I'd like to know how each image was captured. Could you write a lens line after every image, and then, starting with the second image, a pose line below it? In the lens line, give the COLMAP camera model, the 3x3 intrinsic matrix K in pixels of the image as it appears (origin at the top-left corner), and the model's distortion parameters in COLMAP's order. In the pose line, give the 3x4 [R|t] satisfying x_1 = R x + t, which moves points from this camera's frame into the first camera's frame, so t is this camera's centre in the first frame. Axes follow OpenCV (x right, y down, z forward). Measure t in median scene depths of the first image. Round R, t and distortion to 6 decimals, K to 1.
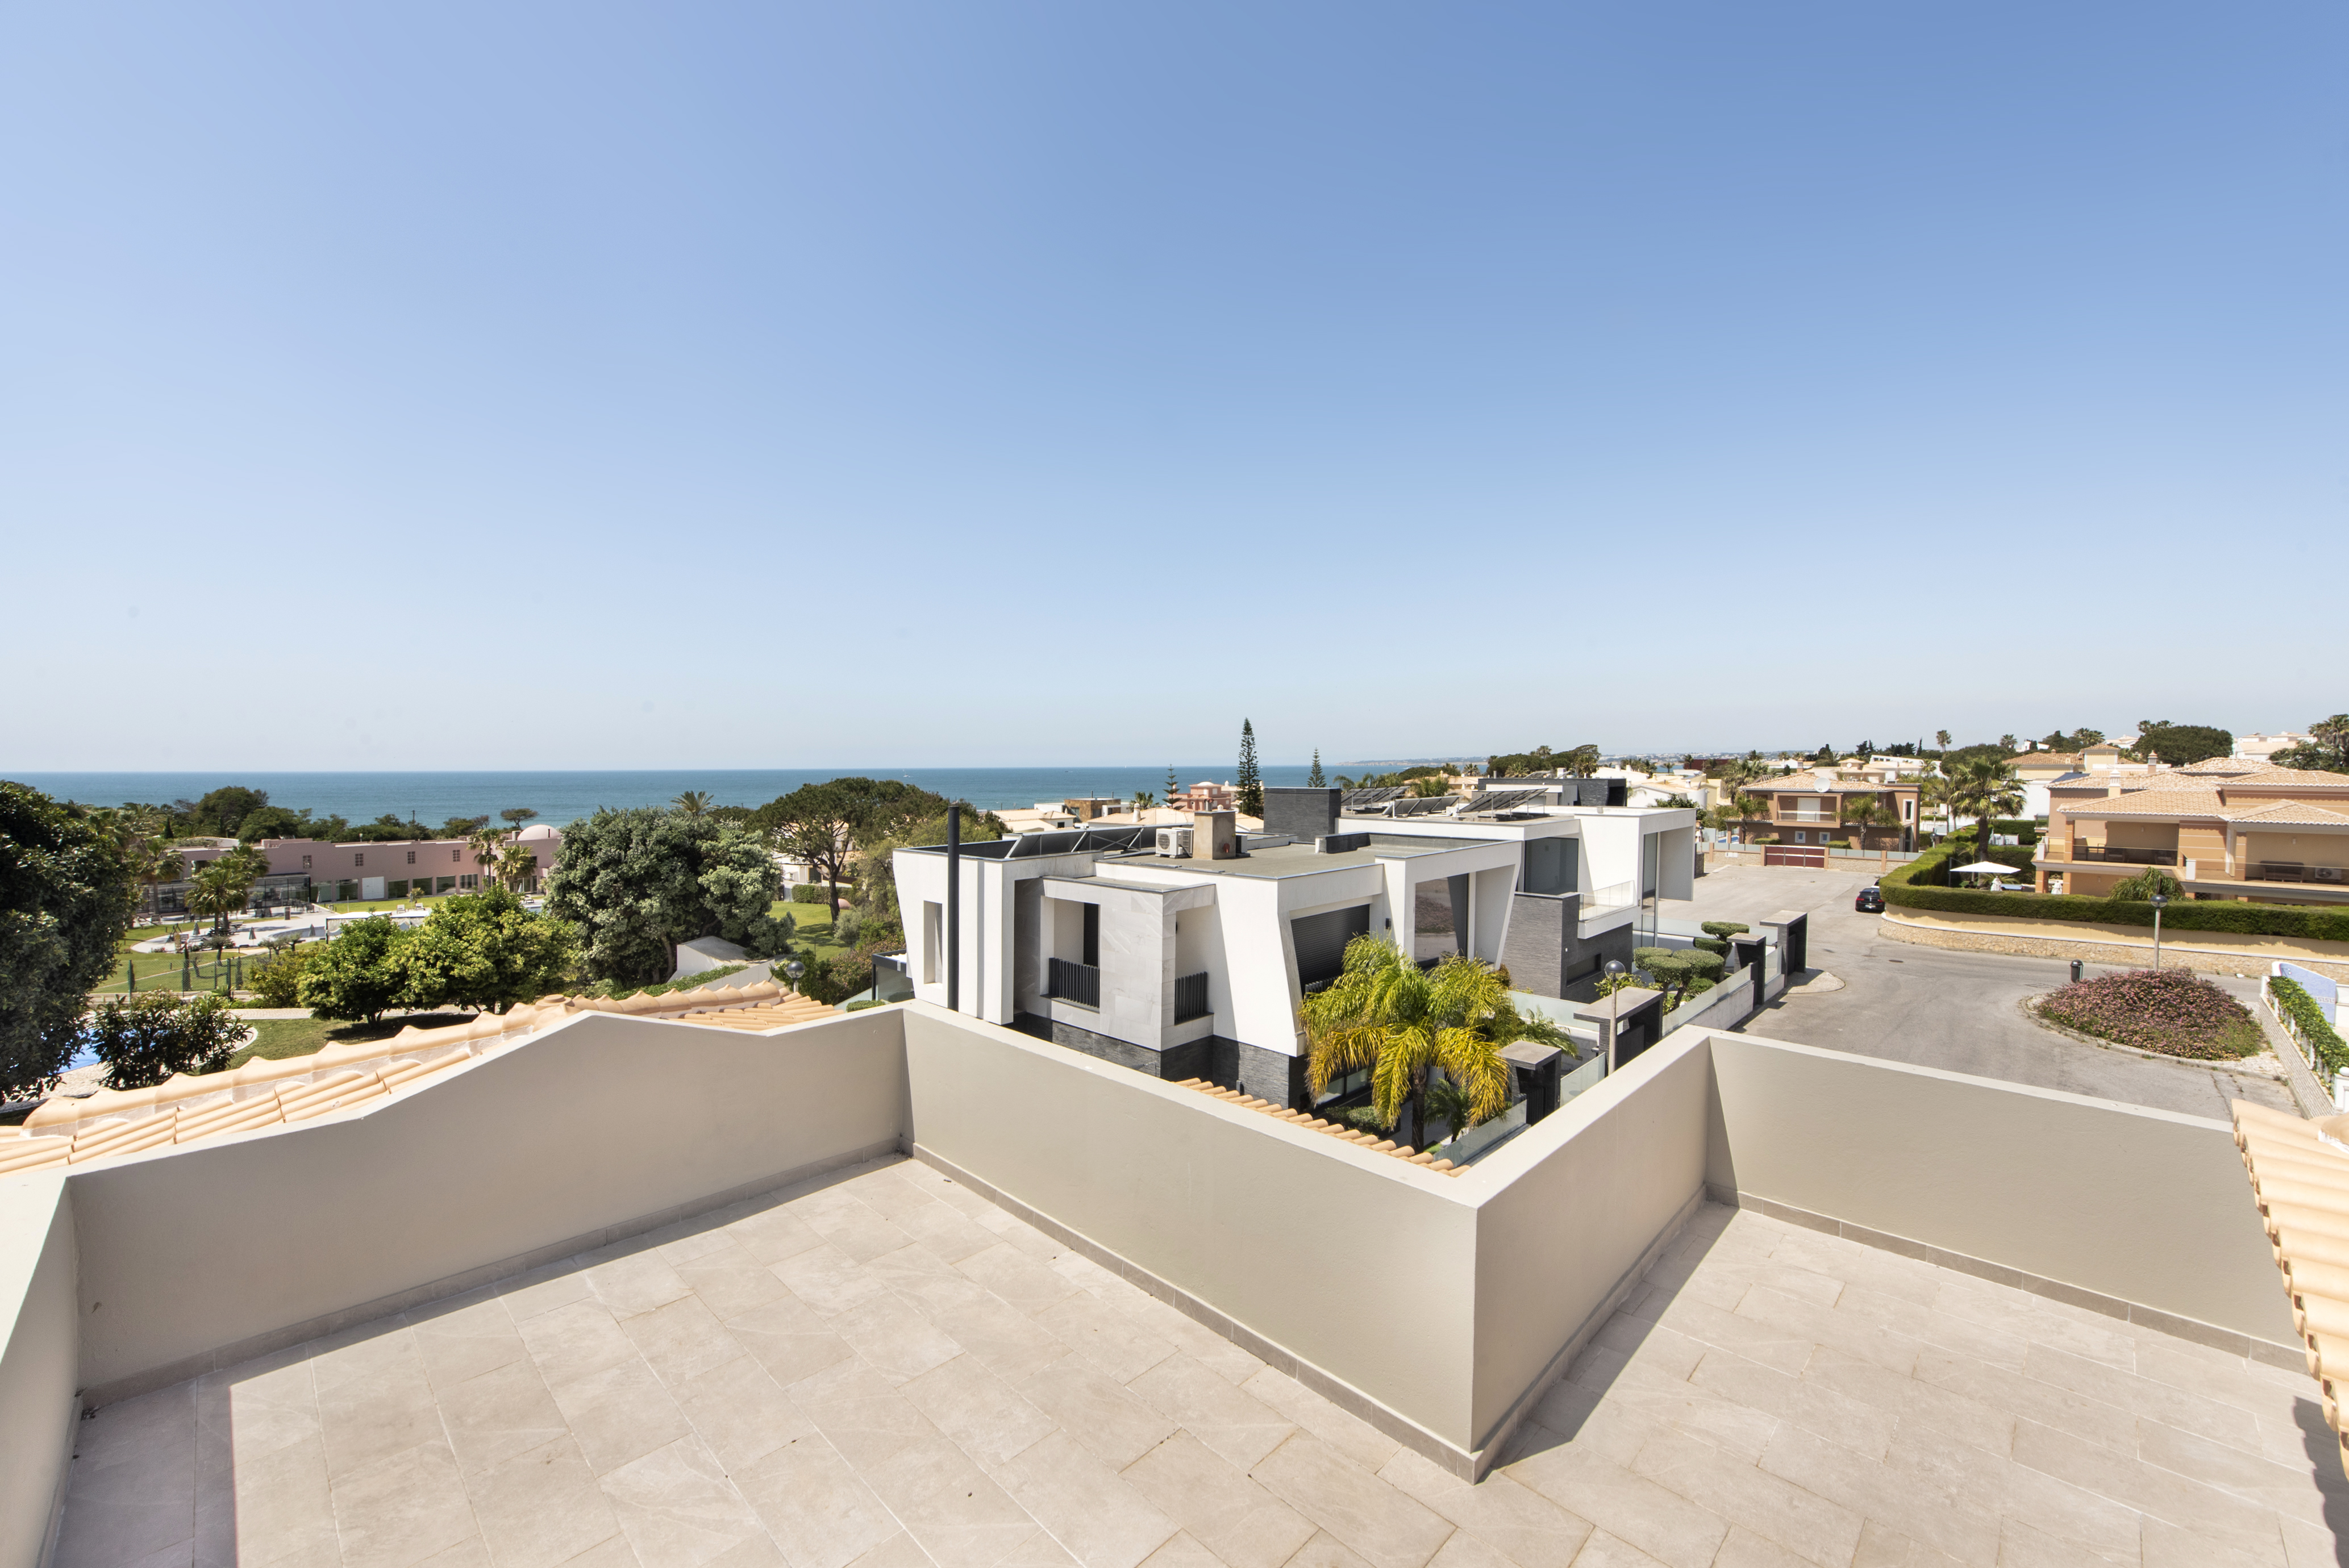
lens RADIAL K [[936.9, 0, 1189.3], [0, 936.9, 769.6], [0, 0, 1]] dist [0.010319, -0.002530]
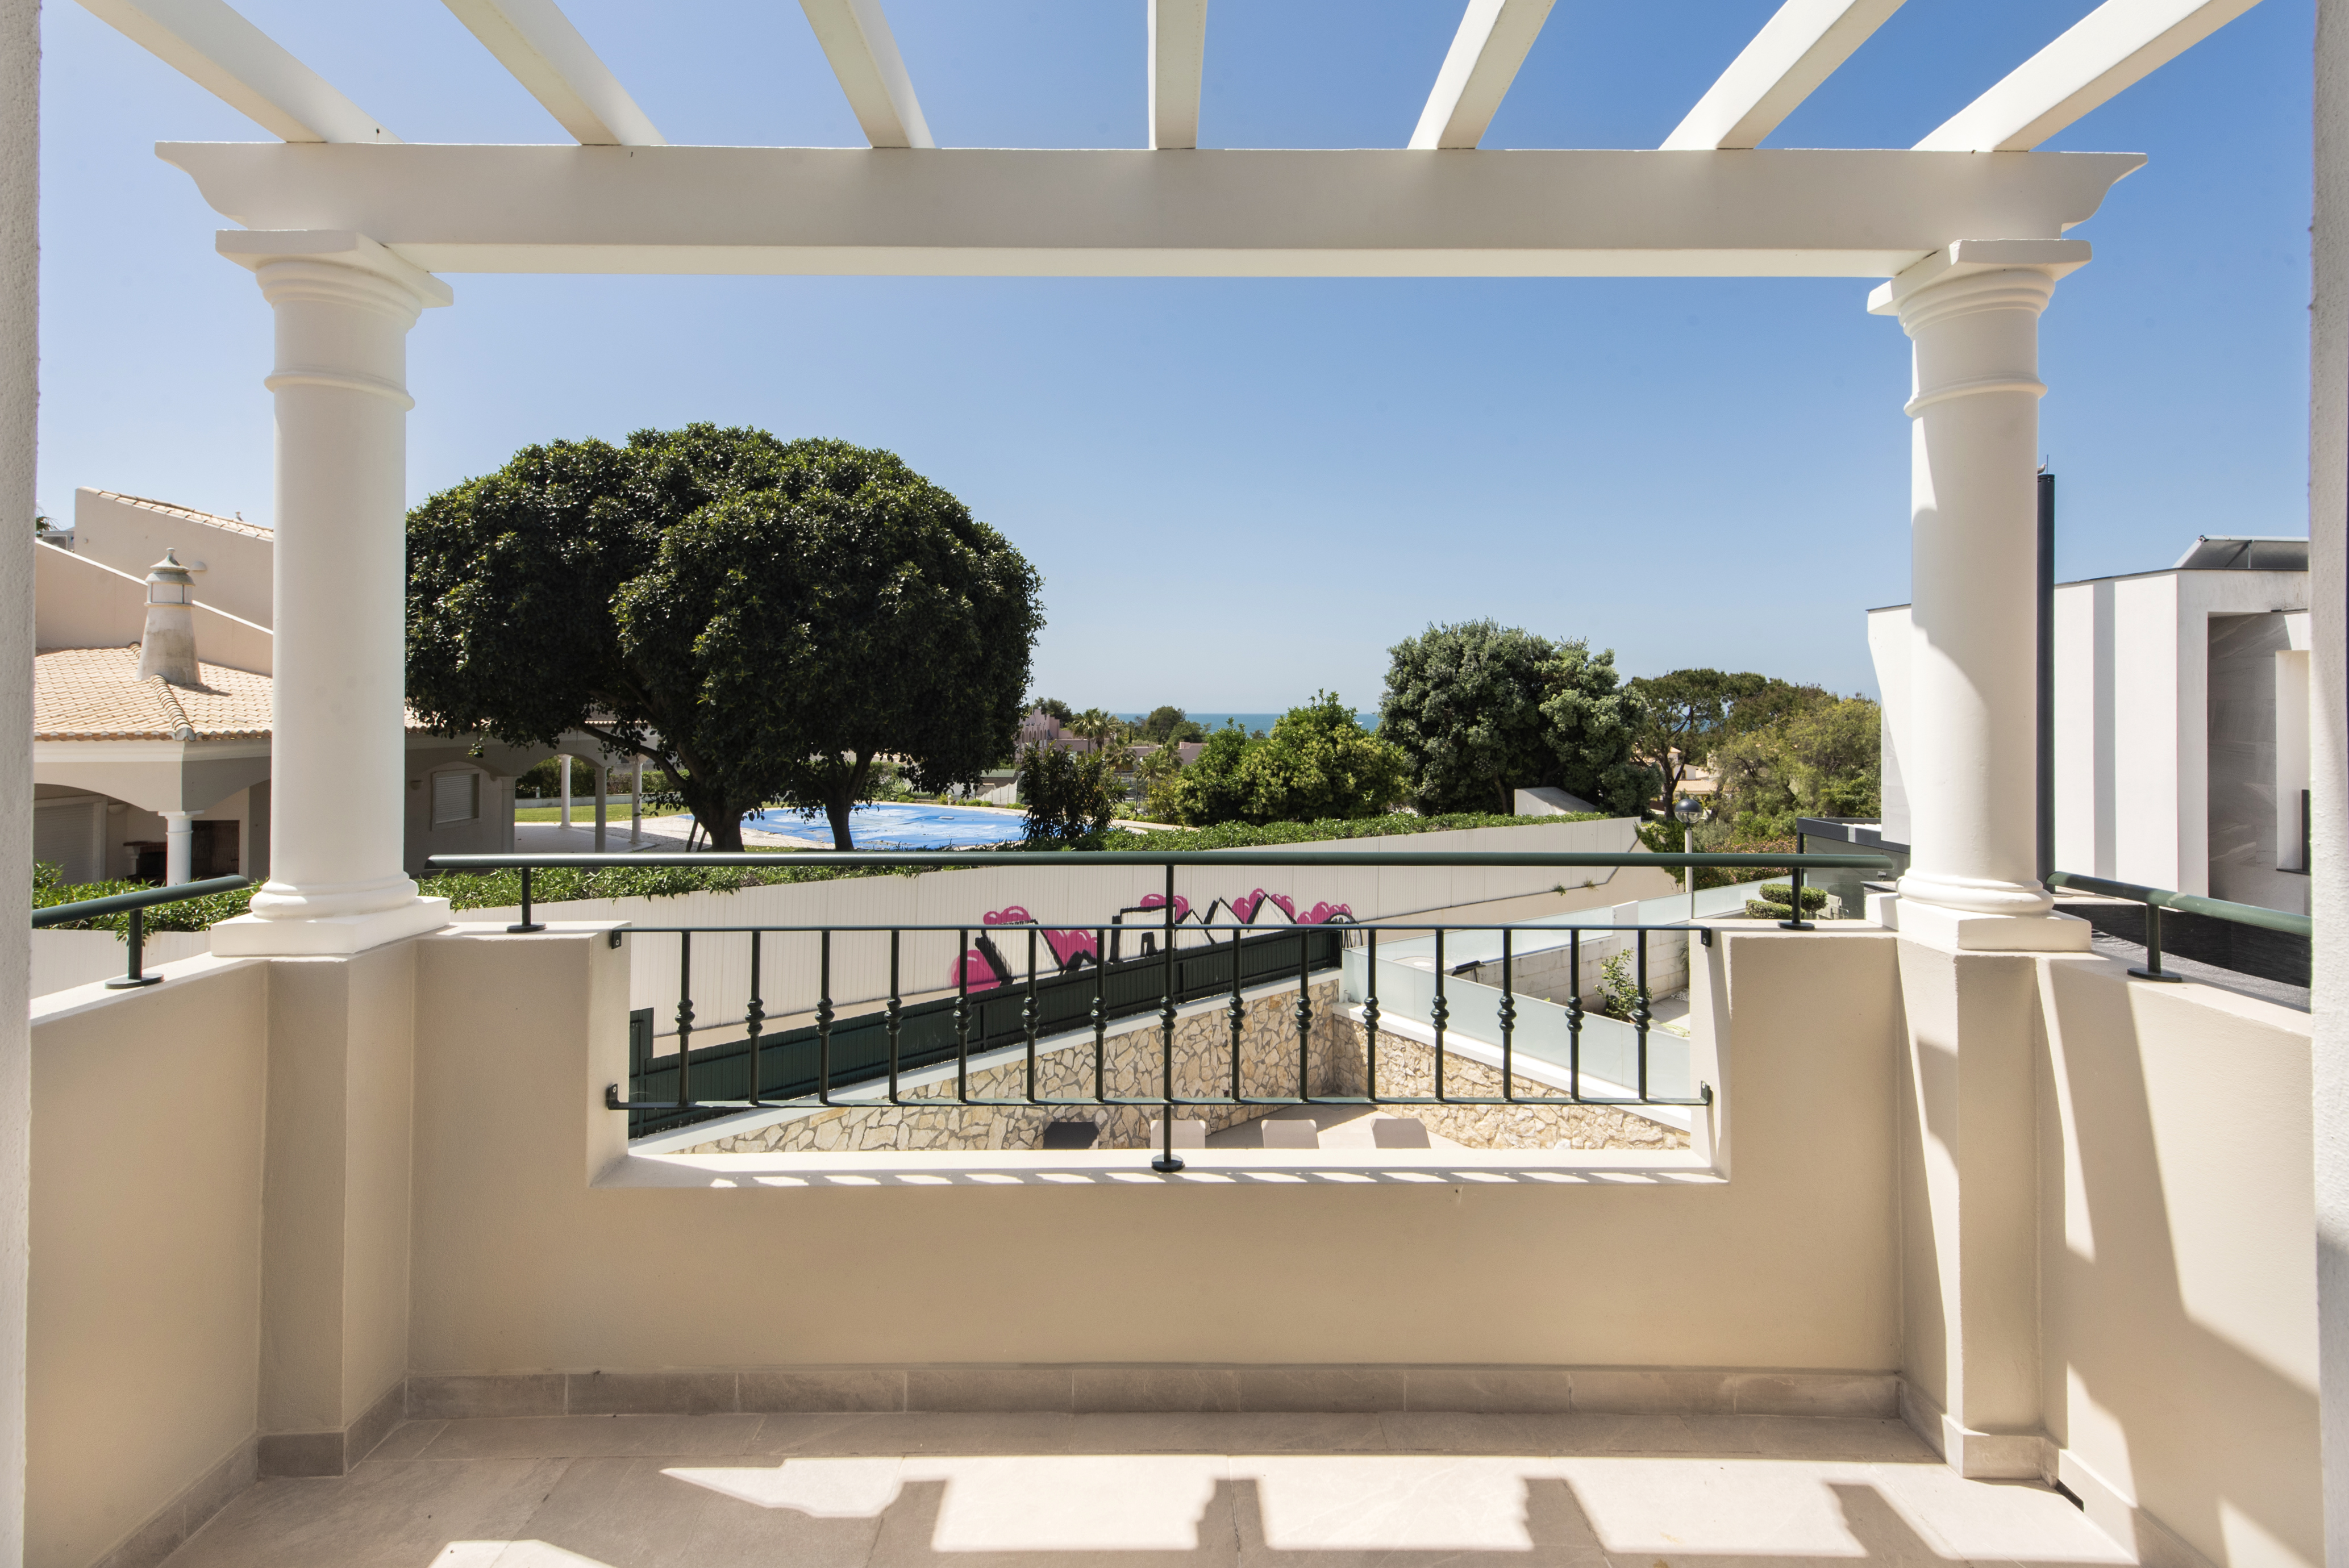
lens RADIAL K [[1022.0, 0, 1179.2], [0, 1022.0, 703.6], [0, 0, 1]] dist [0.020765, -0.000436]
pose [[0.707538, -0.001724, -0.706674, -0.133746], [-0.006244, 0.999943, -0.008692, 0.126627], [0.706648, 0.010562, 0.707486, 0.186647]]
